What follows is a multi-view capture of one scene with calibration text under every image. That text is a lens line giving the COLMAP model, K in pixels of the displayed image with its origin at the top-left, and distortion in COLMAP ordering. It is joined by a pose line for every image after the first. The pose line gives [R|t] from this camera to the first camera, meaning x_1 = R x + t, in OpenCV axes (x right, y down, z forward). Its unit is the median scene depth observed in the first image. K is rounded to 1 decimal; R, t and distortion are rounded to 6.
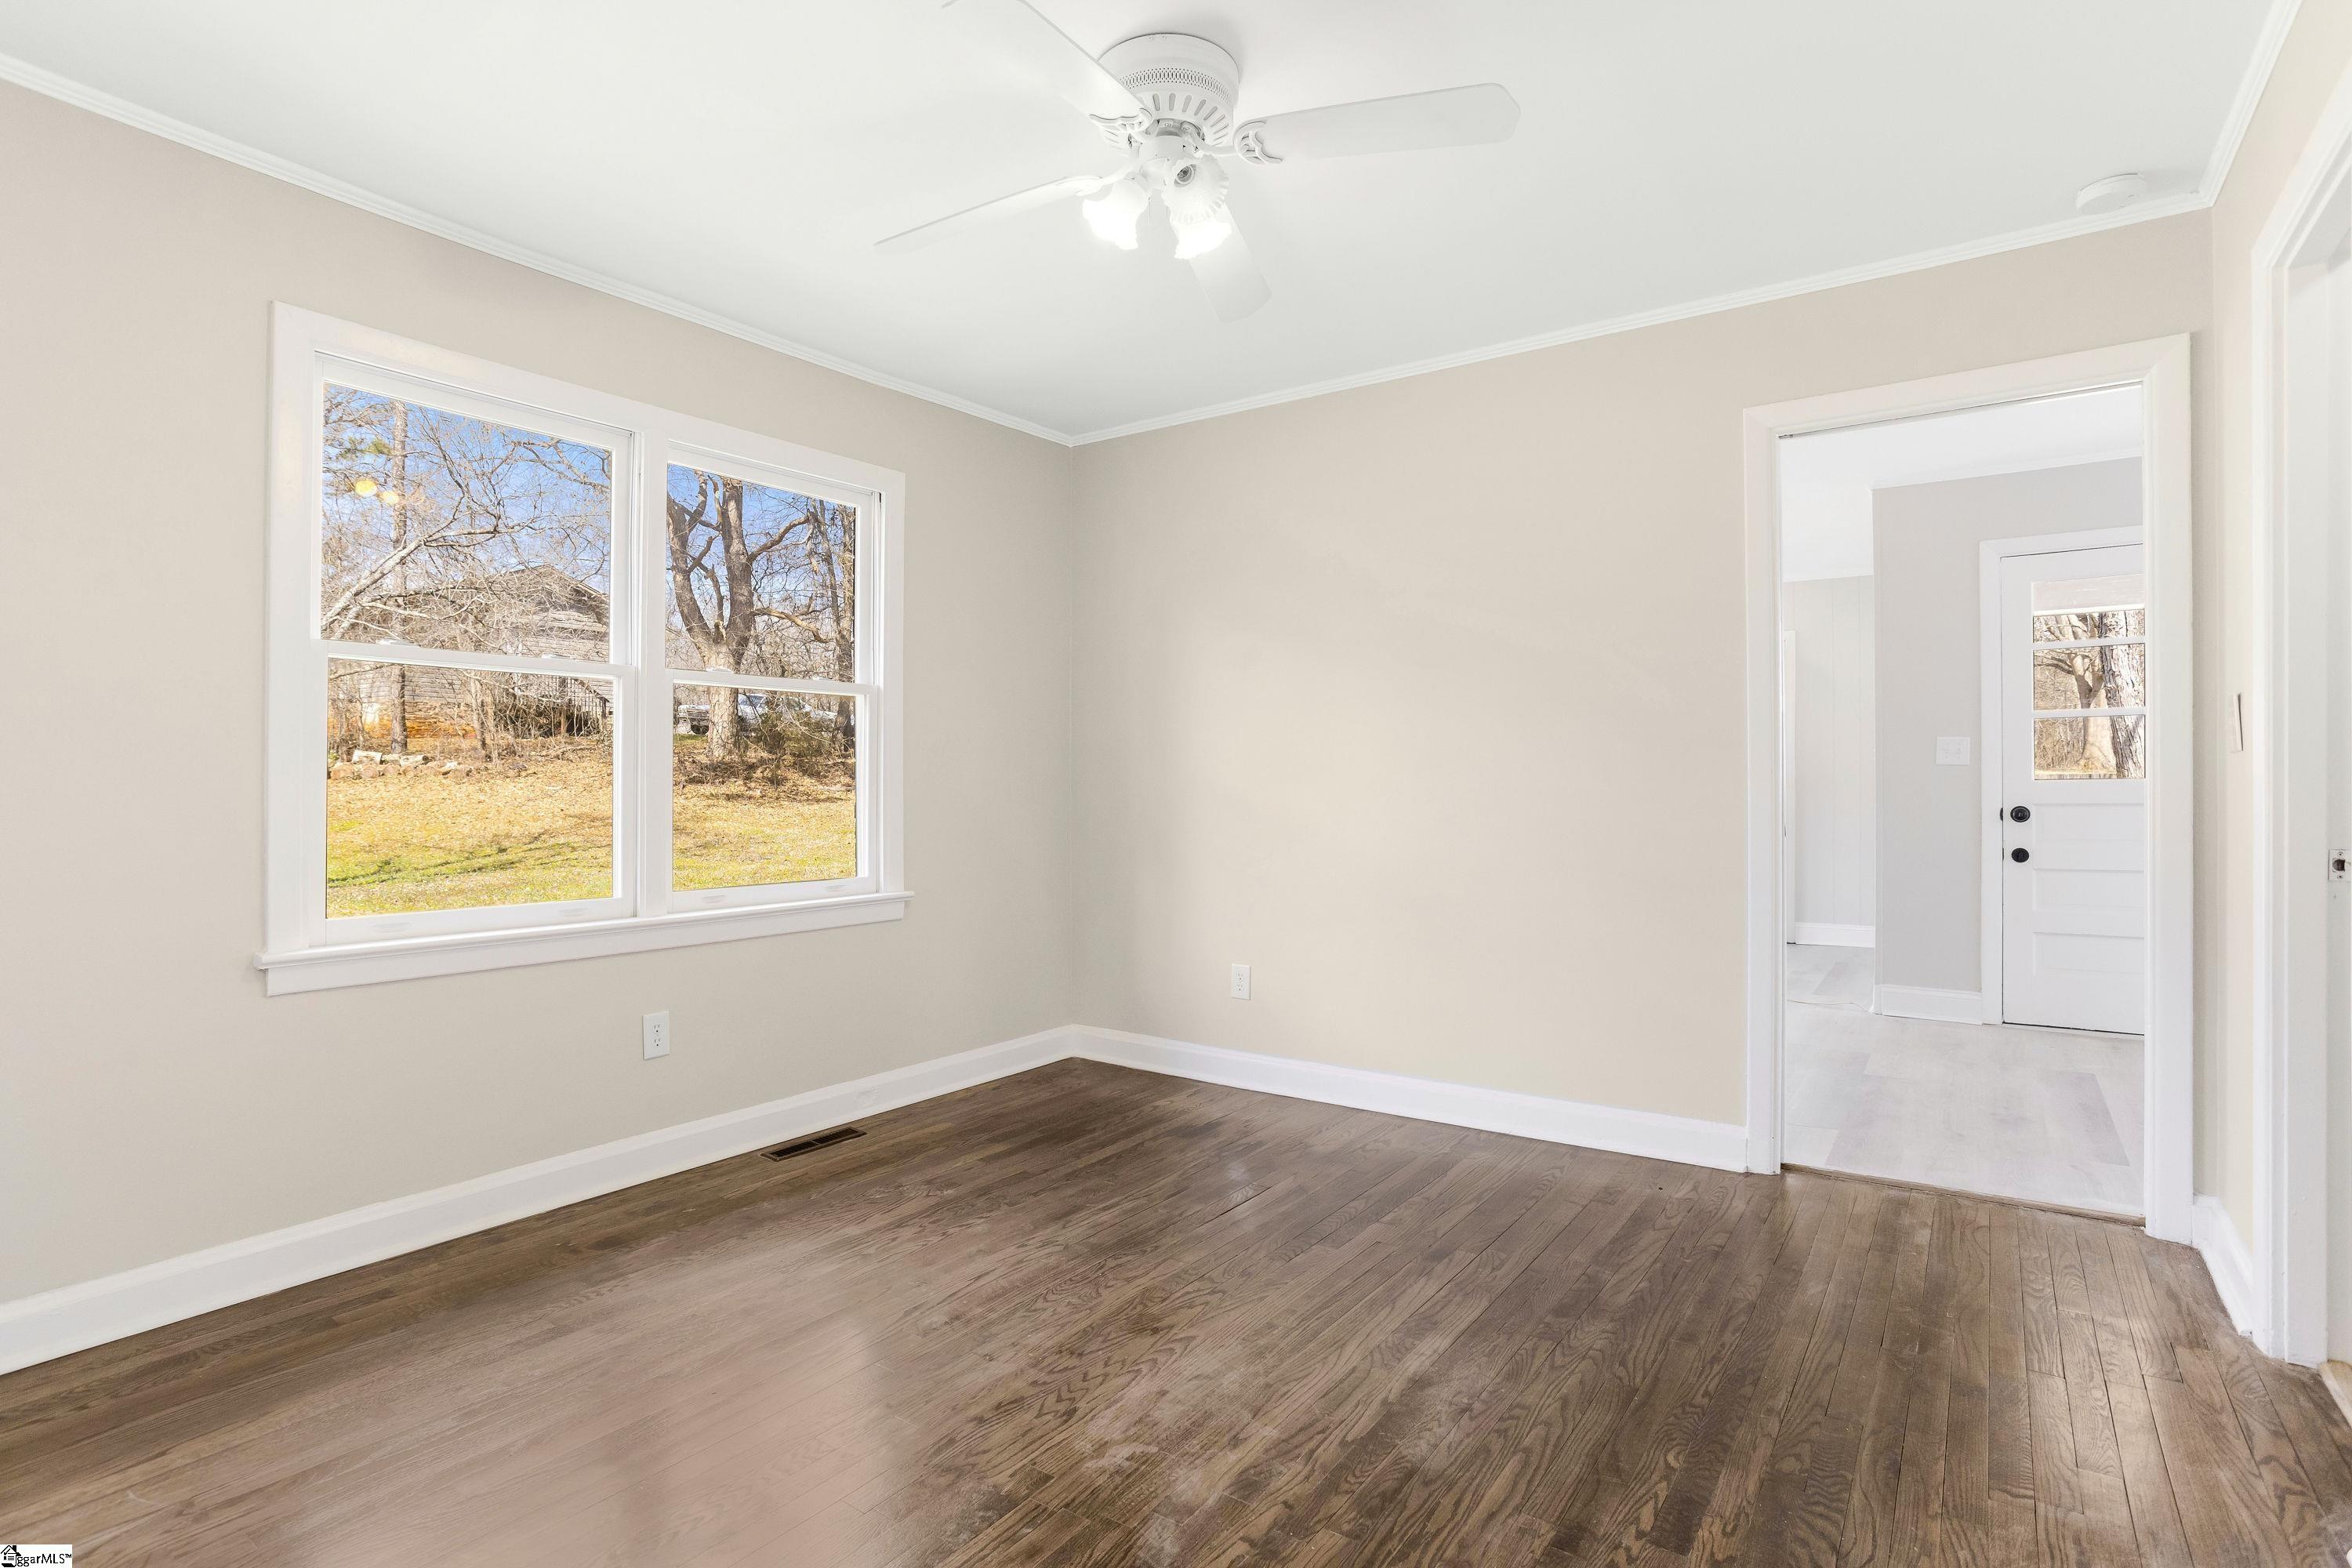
lens RADIAL K [[1146.3, 0, 1173.5], [0, 1146.3, 787.6], [0, 0, 1]] dist [-0.066383, 0.034114]
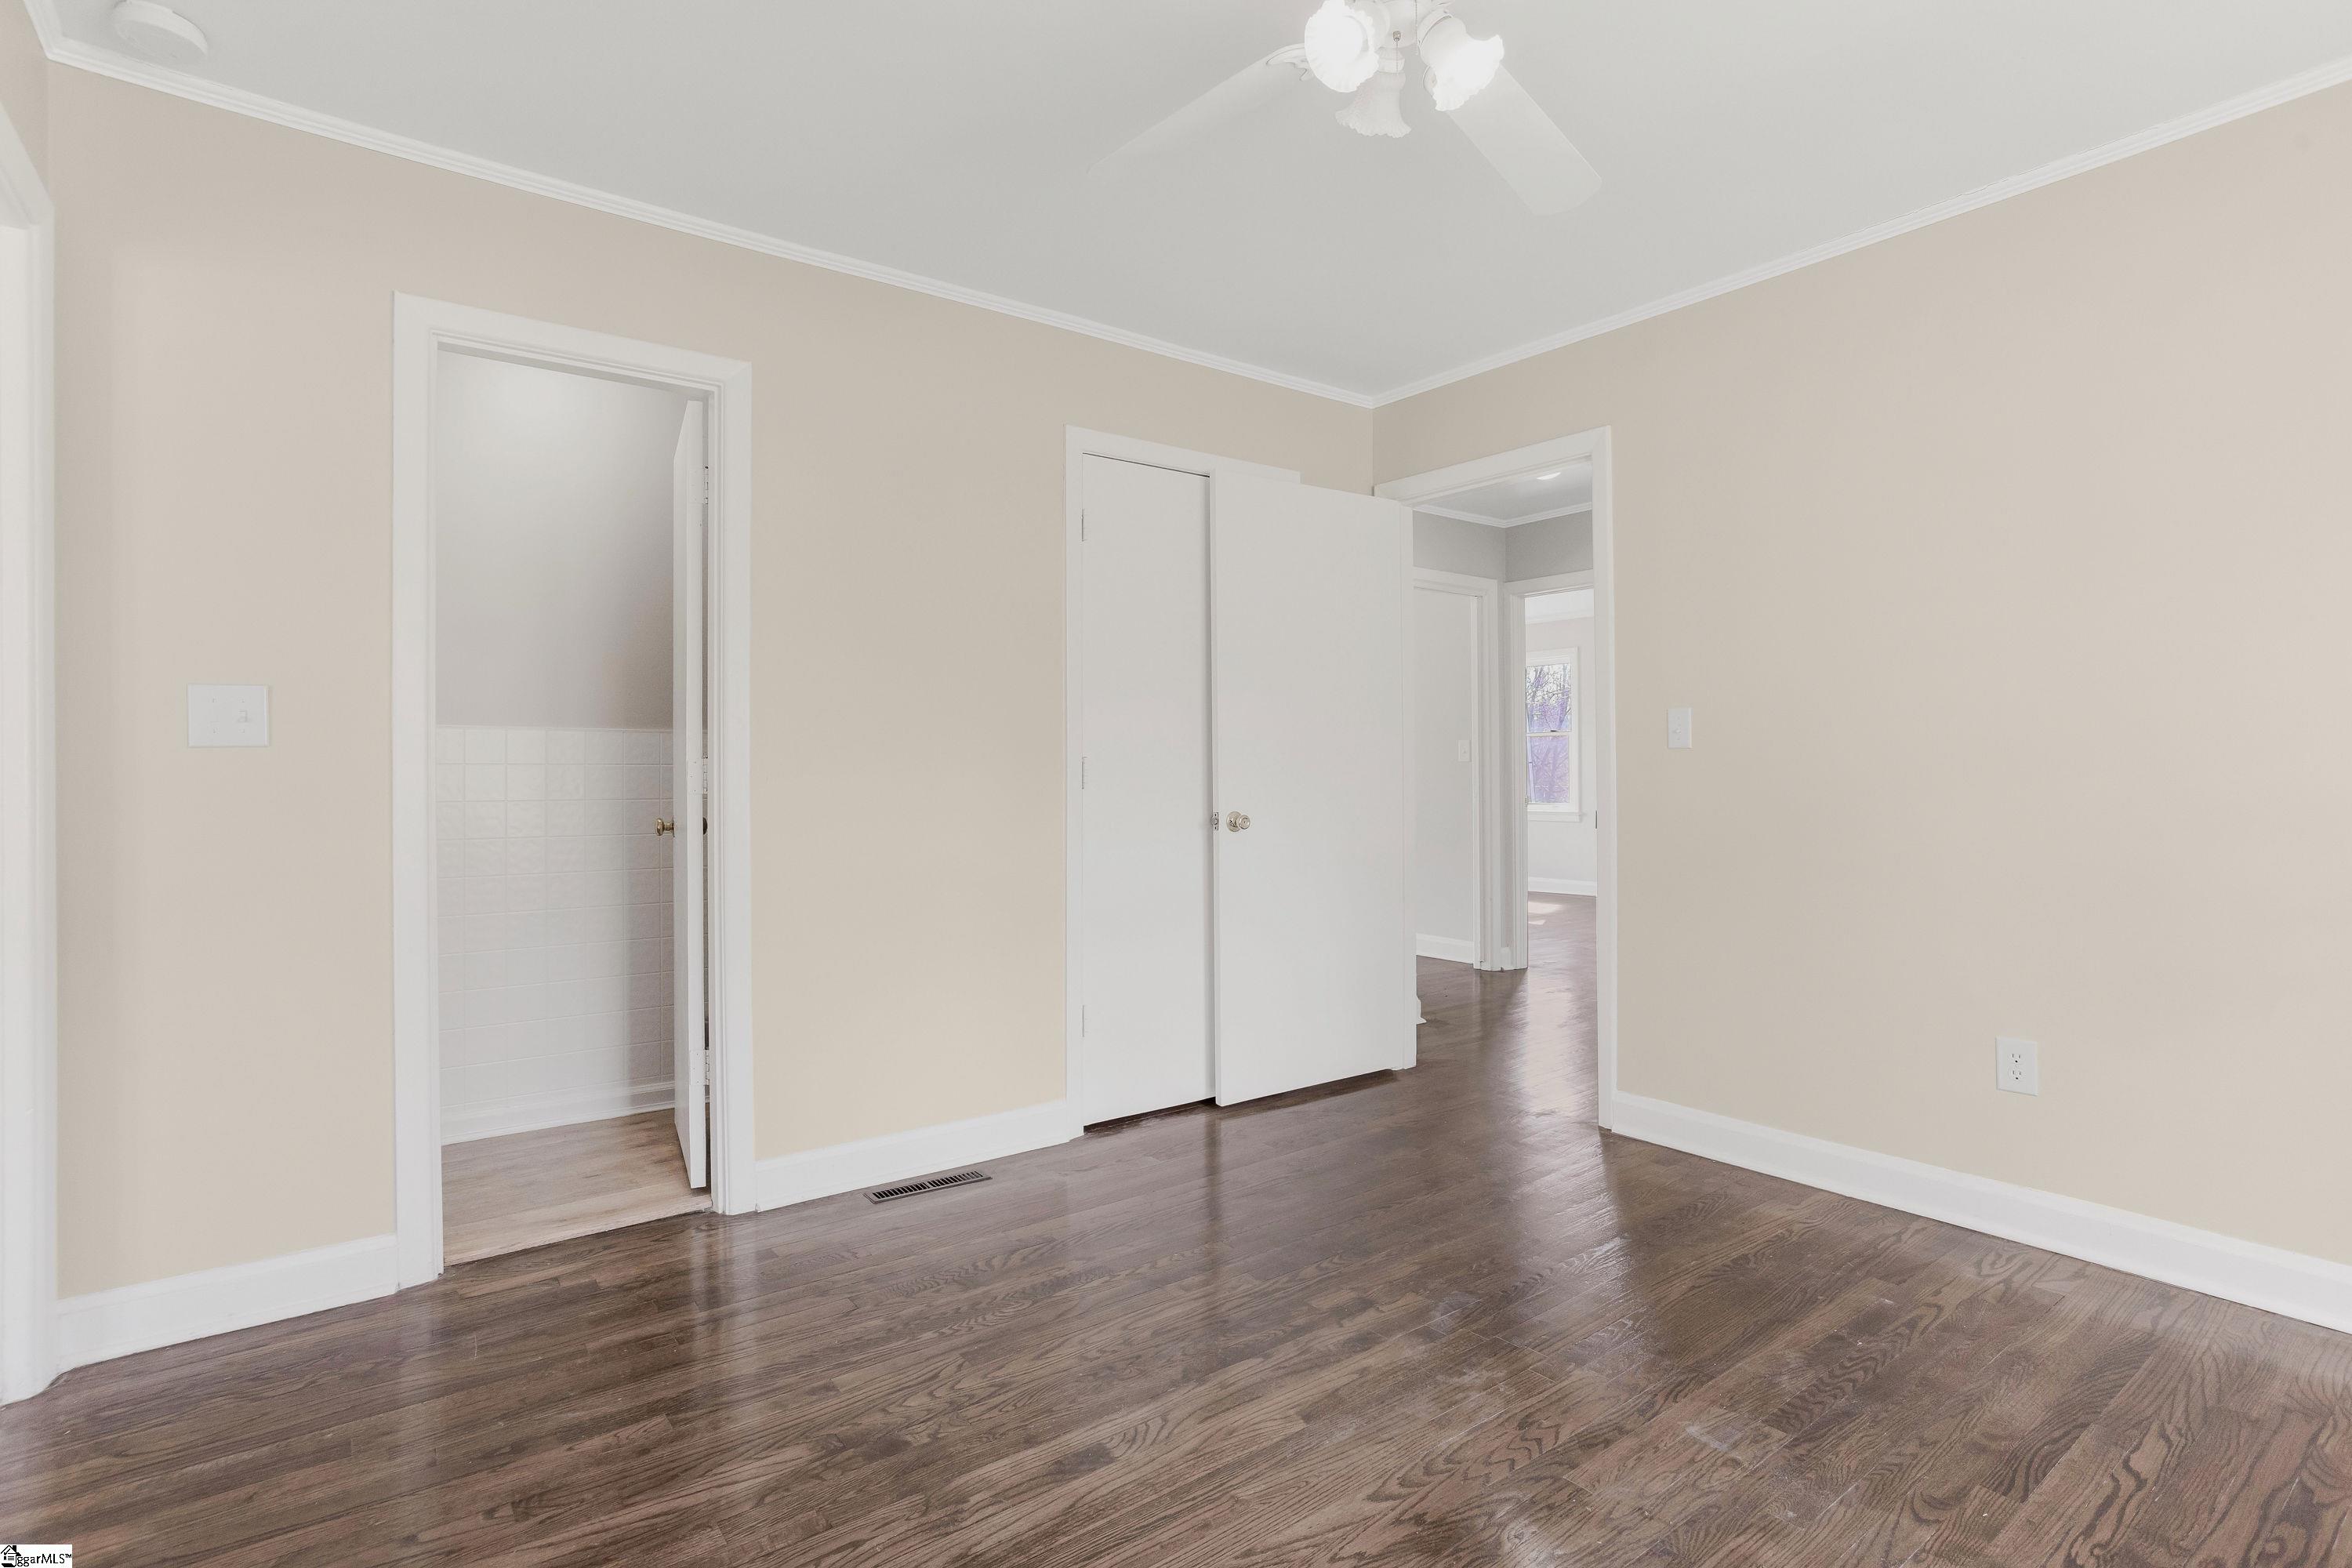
lens RADIAL K [[1146.3, 0, 1173.5], [0, 1146.3, 787.6], [0, 0, 1]] dist [-0.066383, 0.034114]
pose [[-0.953144, 0.007740, 0.302417, -0.097666], [0.012914, 0.999802, 0.015113, -0.004994], [-0.302240, 0.018310, -0.953056, 1.943809]]
